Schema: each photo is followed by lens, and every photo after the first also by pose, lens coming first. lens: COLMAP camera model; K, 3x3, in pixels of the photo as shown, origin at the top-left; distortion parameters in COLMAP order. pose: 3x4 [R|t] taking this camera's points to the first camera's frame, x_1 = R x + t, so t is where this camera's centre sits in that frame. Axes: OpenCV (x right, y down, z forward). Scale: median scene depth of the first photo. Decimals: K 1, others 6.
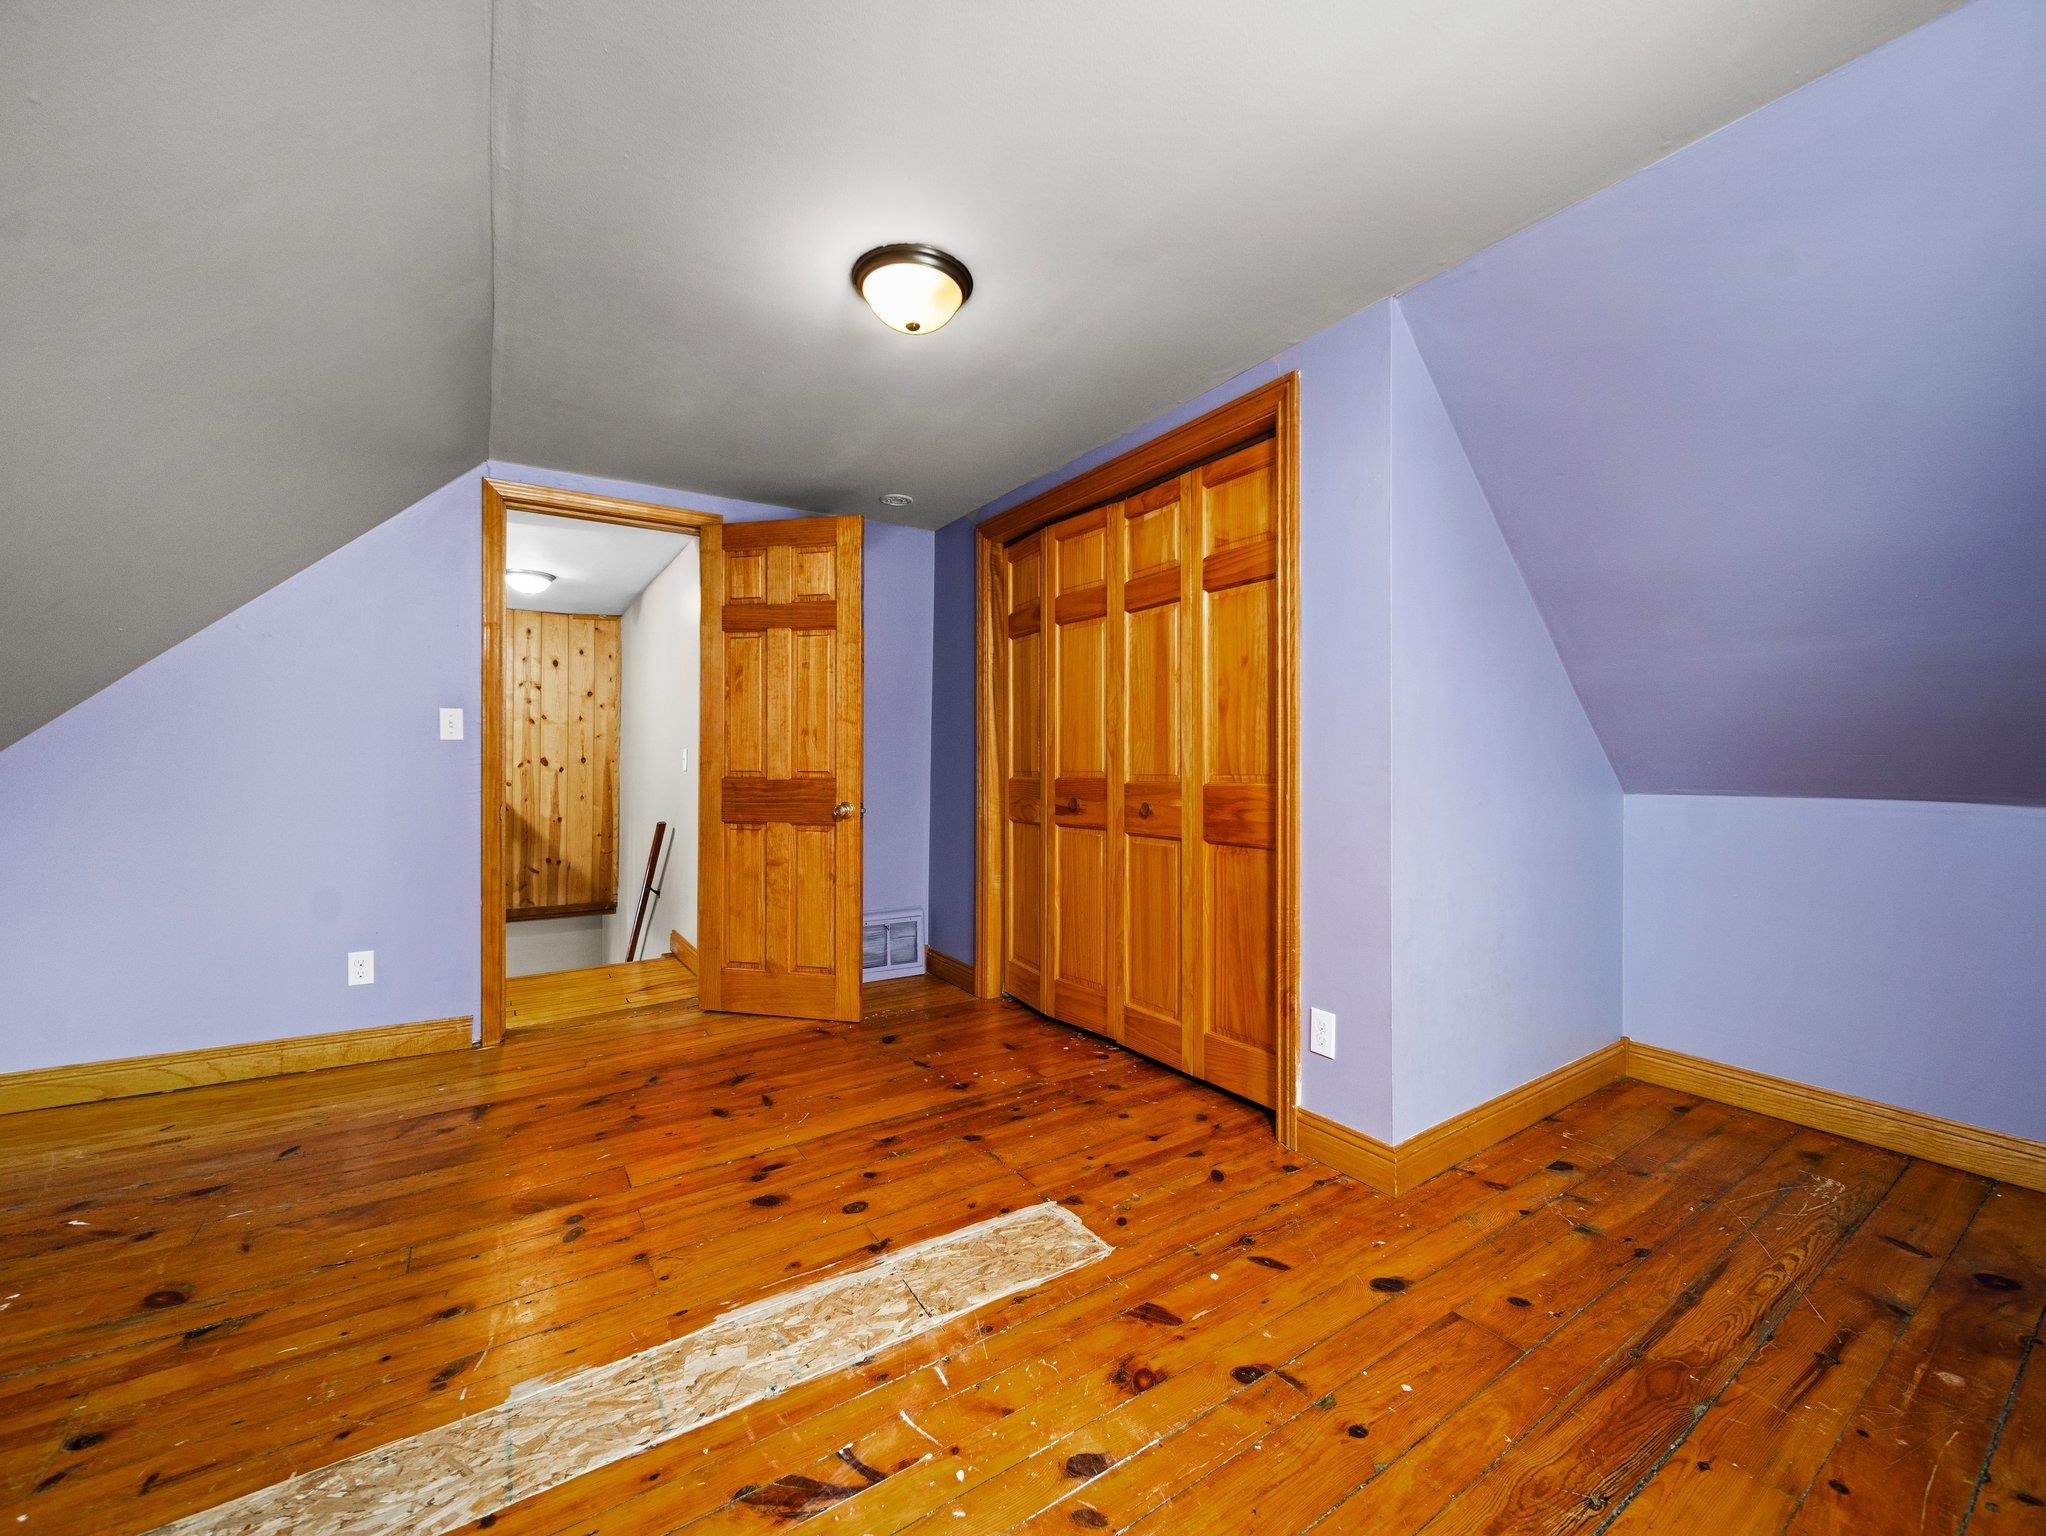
lens RADIAL K [[807.5, 0, 1017.9], [0, 807.5, 766.1], [0, 0, 1]] dist [-0.002856, -0.000451]
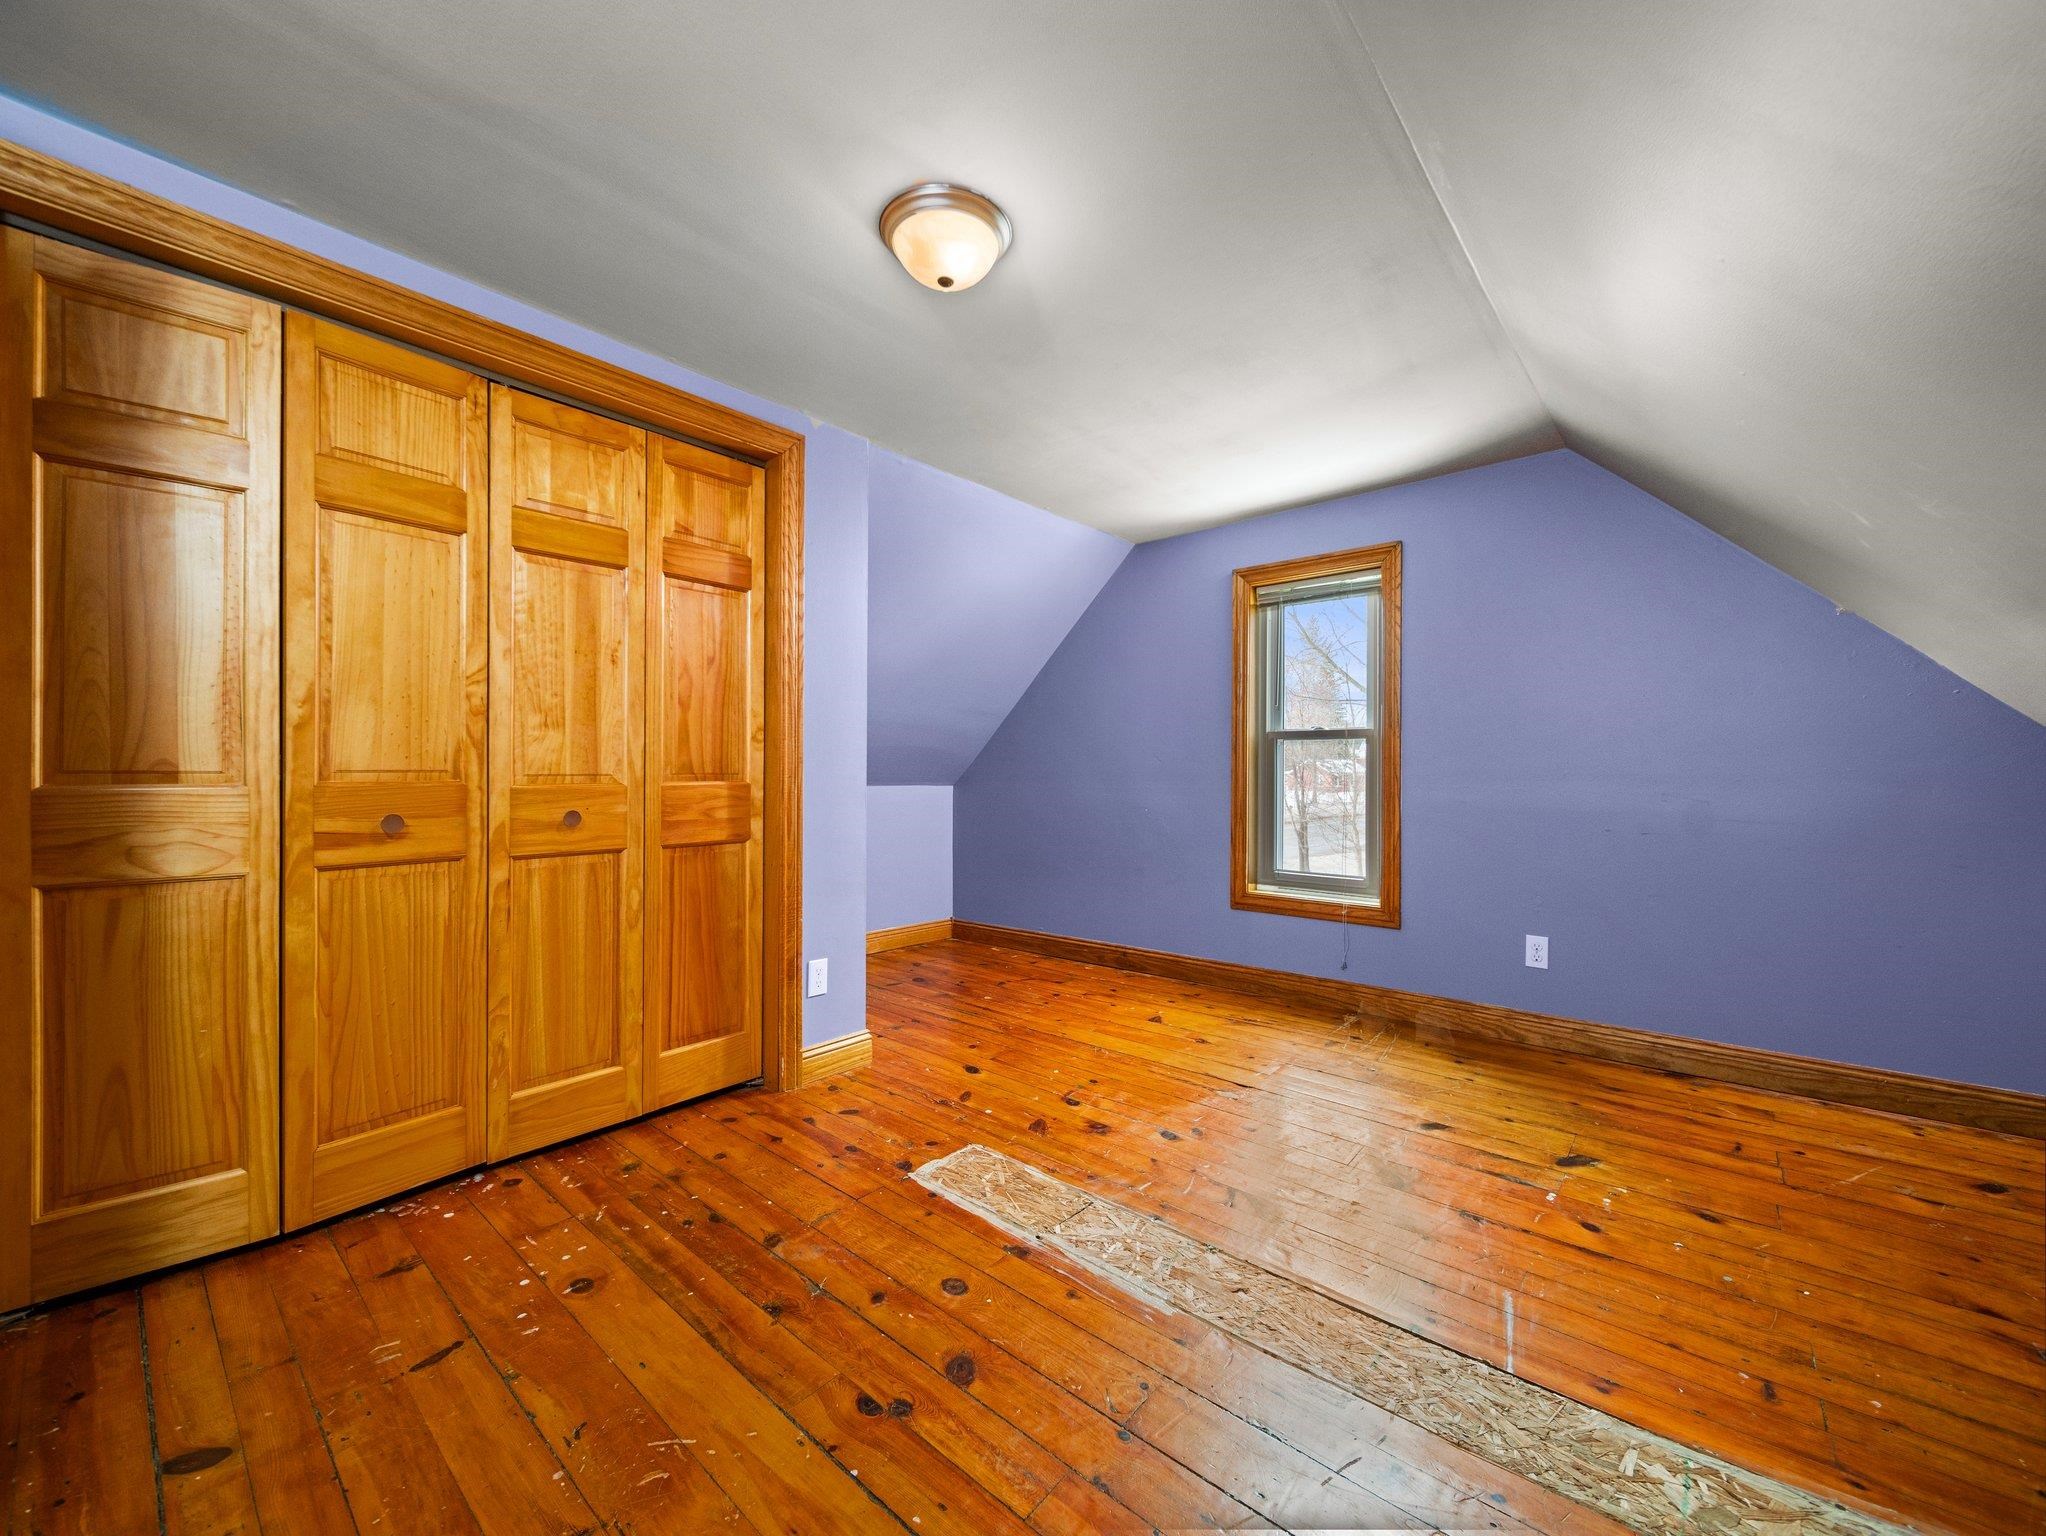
lens RADIAL K [[807.5, 0, 1018.1], [0, 807.5, 770.9], [0, 0, 1]] dist [-0.002856, -0.000451]
pose [[-0.272475, 0.000799, 0.962162, -0.897178], [-0.001165, 0.999999, -0.001160, 0.009336], [-0.962162, -0.001437, -0.272474, 1.017244]]
